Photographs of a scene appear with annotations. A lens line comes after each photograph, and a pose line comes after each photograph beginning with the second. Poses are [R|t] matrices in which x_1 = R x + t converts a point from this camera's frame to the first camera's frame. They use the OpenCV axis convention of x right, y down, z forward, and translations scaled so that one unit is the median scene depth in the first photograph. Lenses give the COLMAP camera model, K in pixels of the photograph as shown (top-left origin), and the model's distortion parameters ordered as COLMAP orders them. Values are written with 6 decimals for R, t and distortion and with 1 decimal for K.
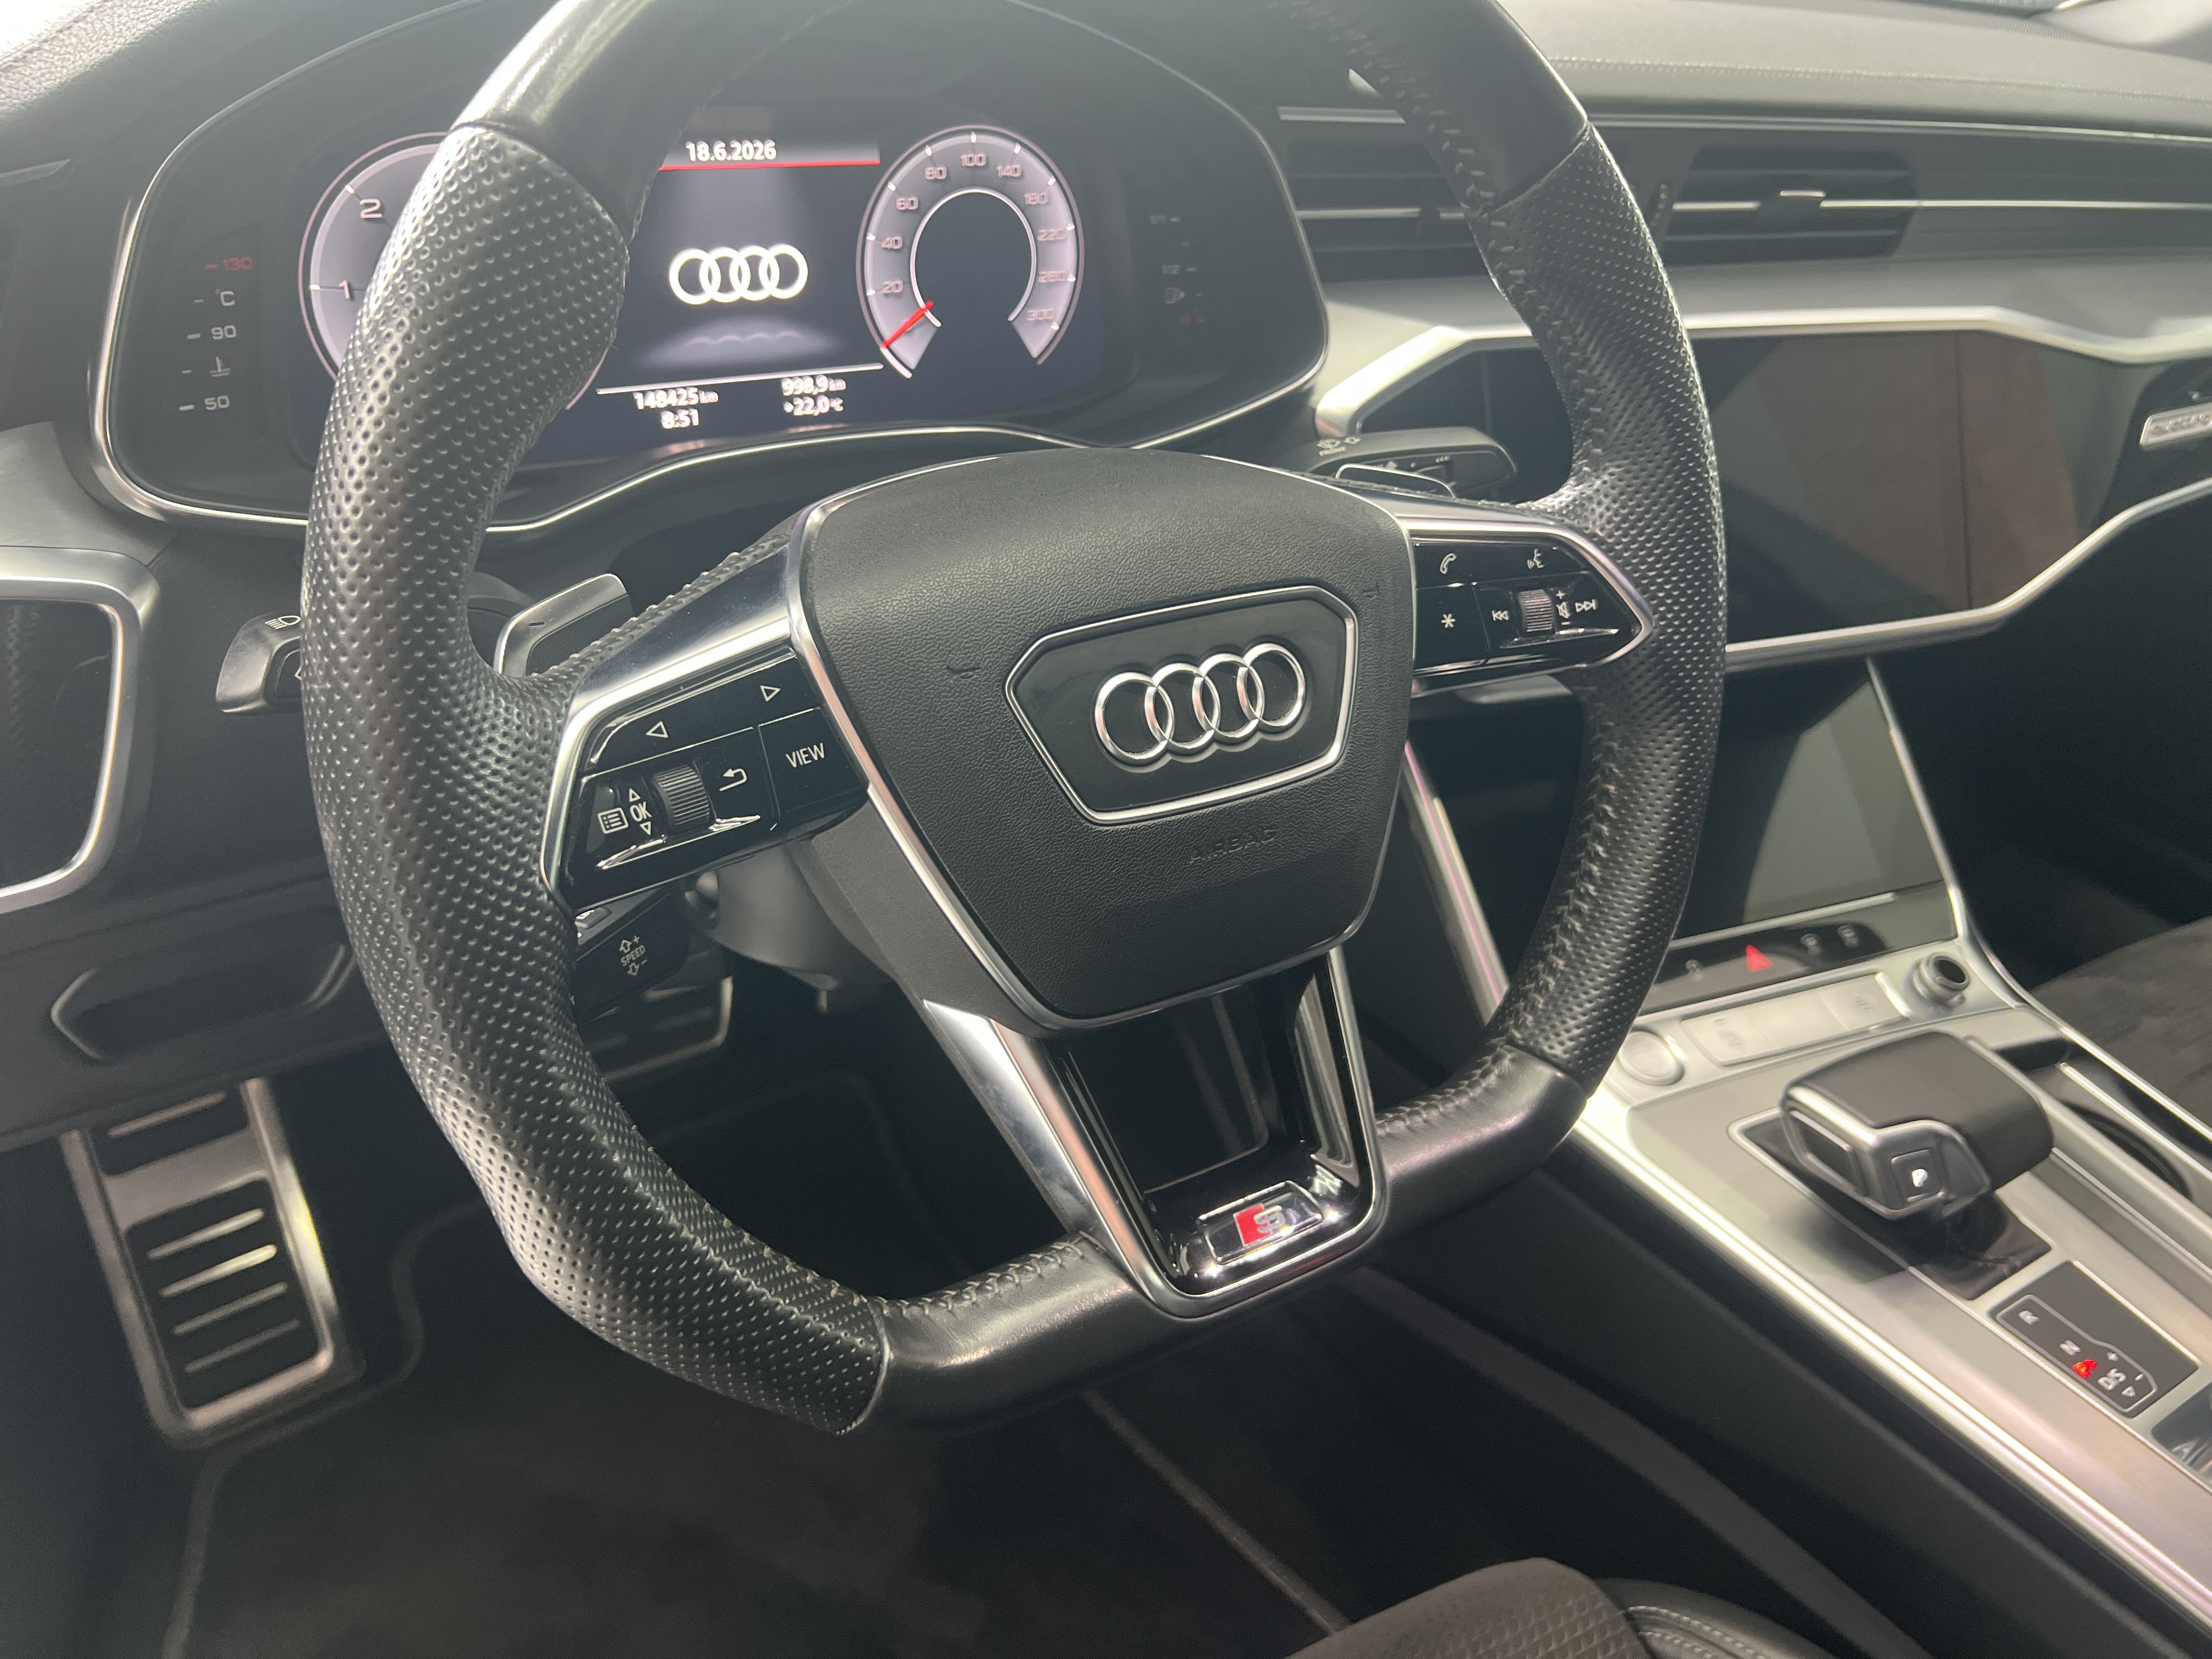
lens RADIAL K [[1678.4, 0, 1110.9], [0, 1678.4, 821.7], [0, 0, 1]] dist [0.013438, -0.019497]
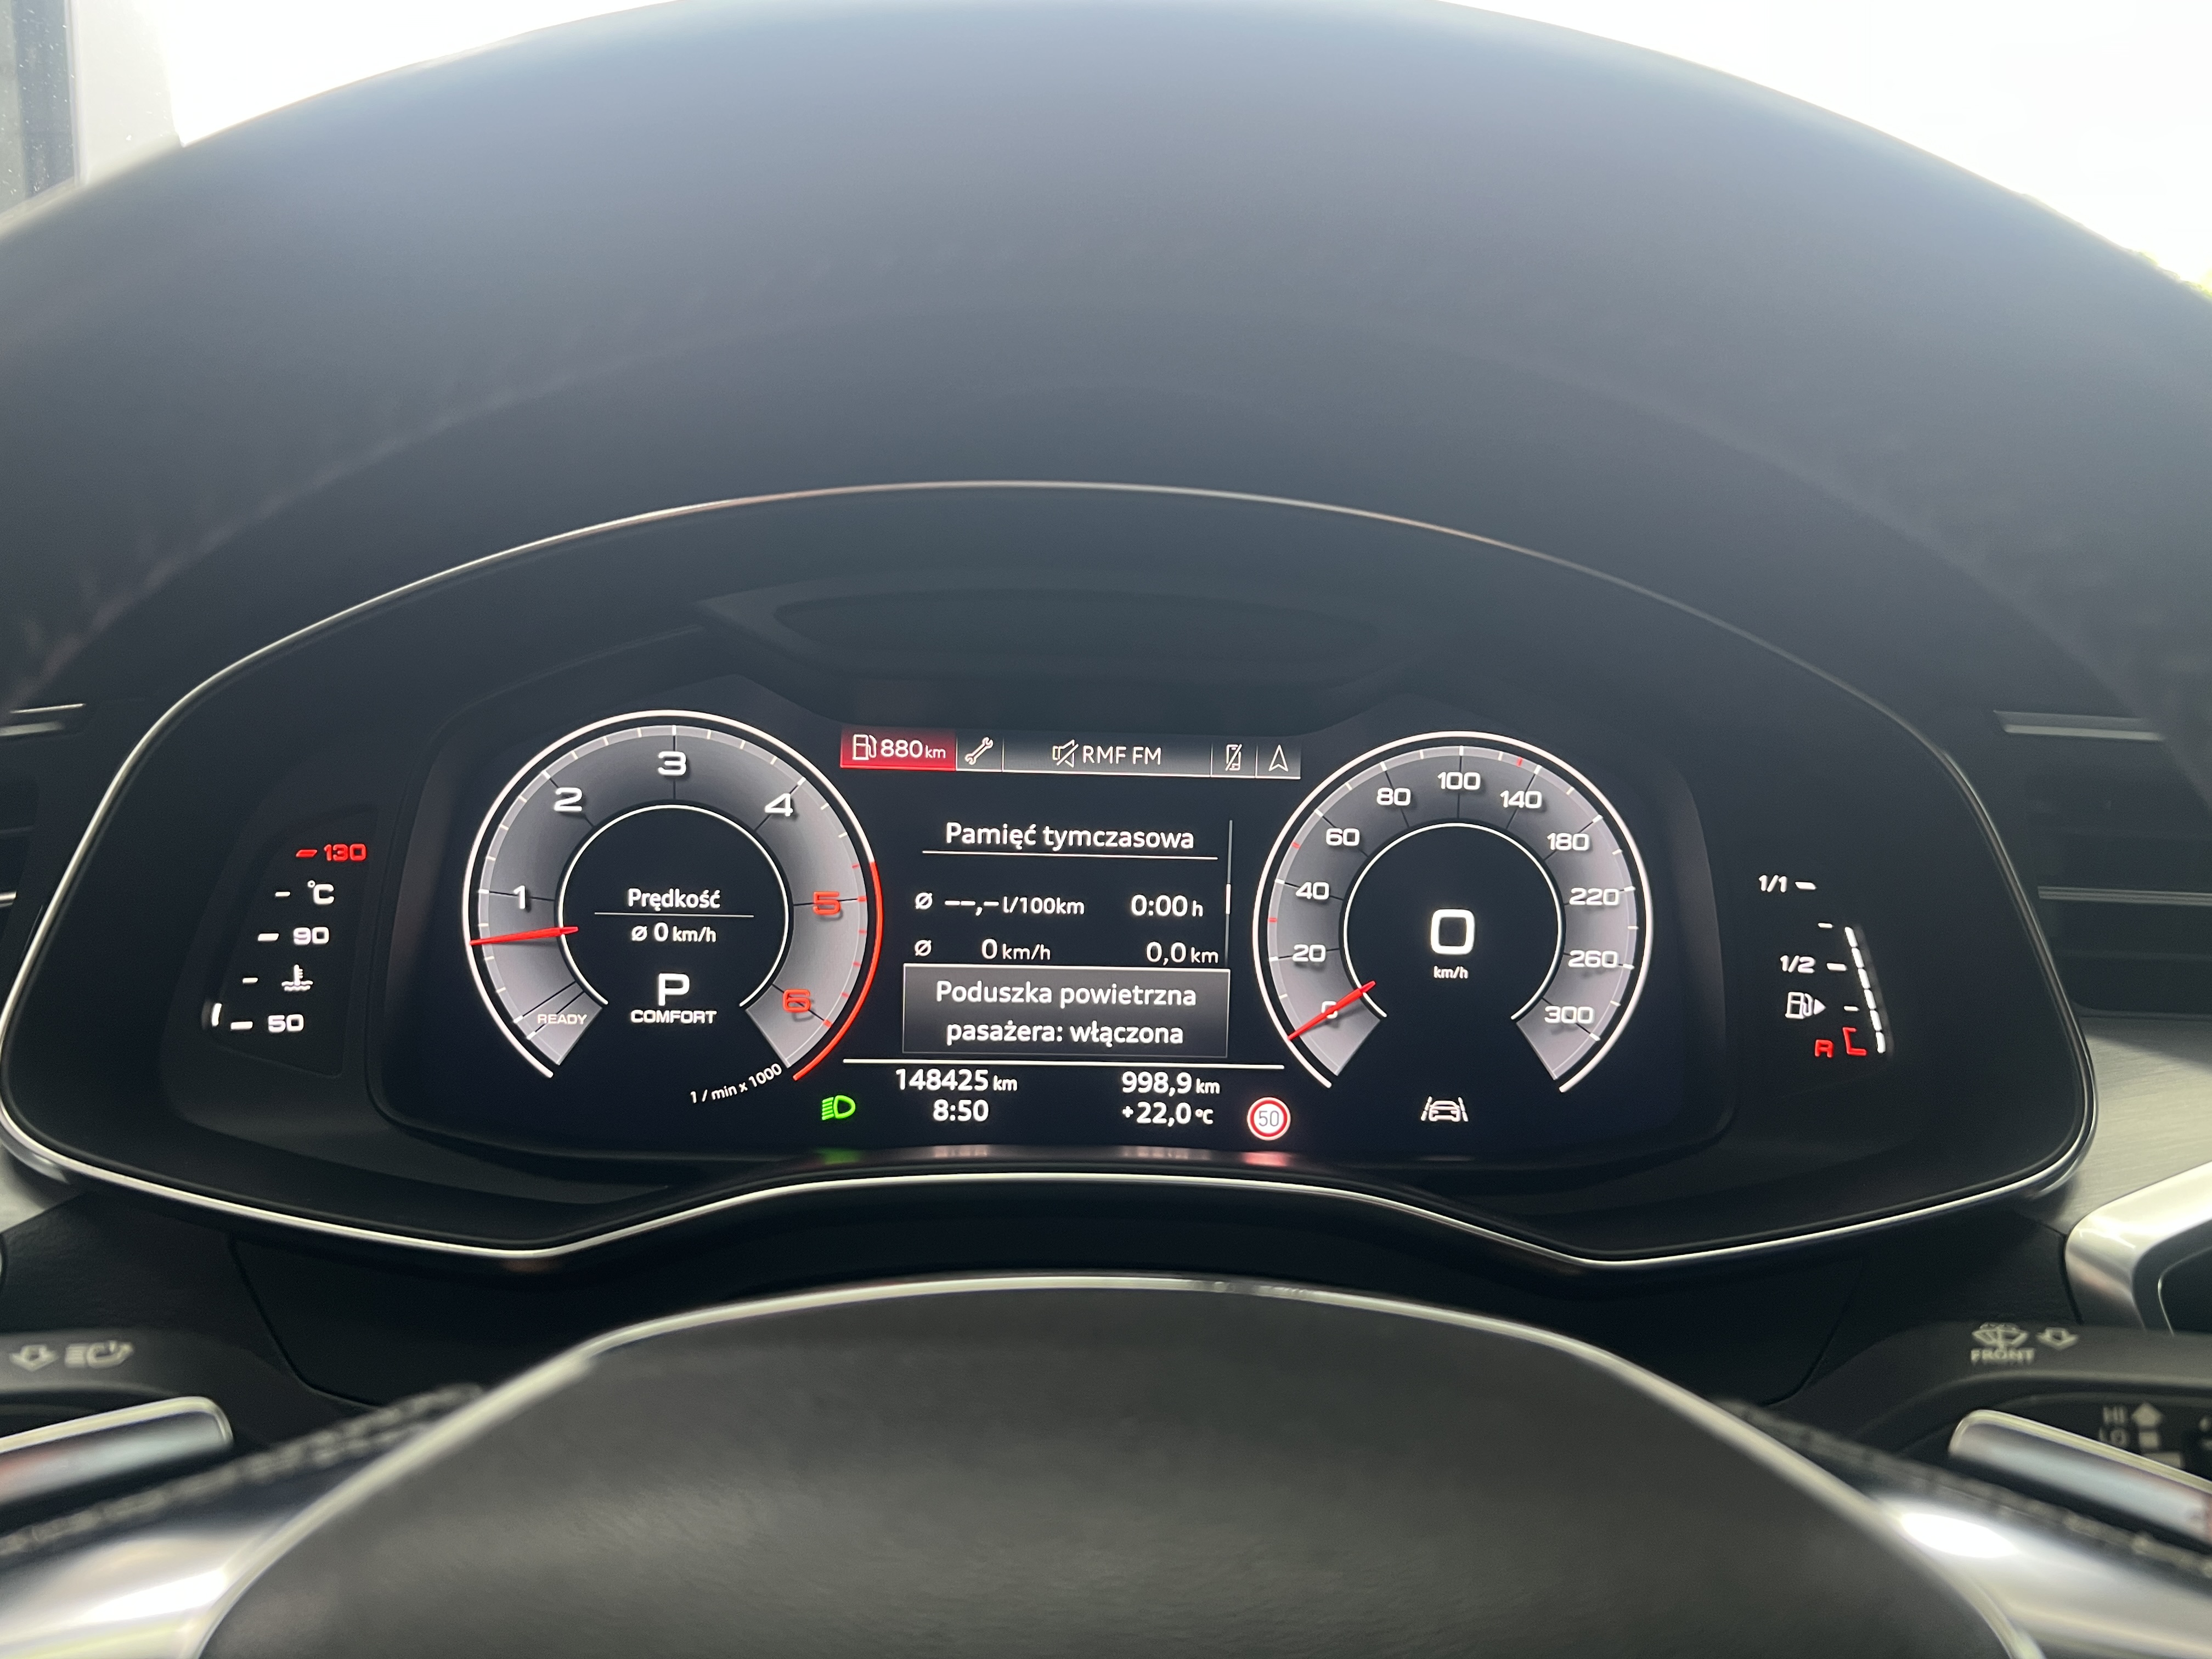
lens RADIAL K [[1678.4, 0, 1112.7], [0, 1678.4, 840.8], [0, 0, 1]] dist [0.013438, -0.019497]
pose [[0.869056, 0.046524, -0.492521, 0.126757], [-0.222506, 0.925946, -0.305147, -0.141298], [0.441851, 0.374779, 0.815051, 0.412799]]
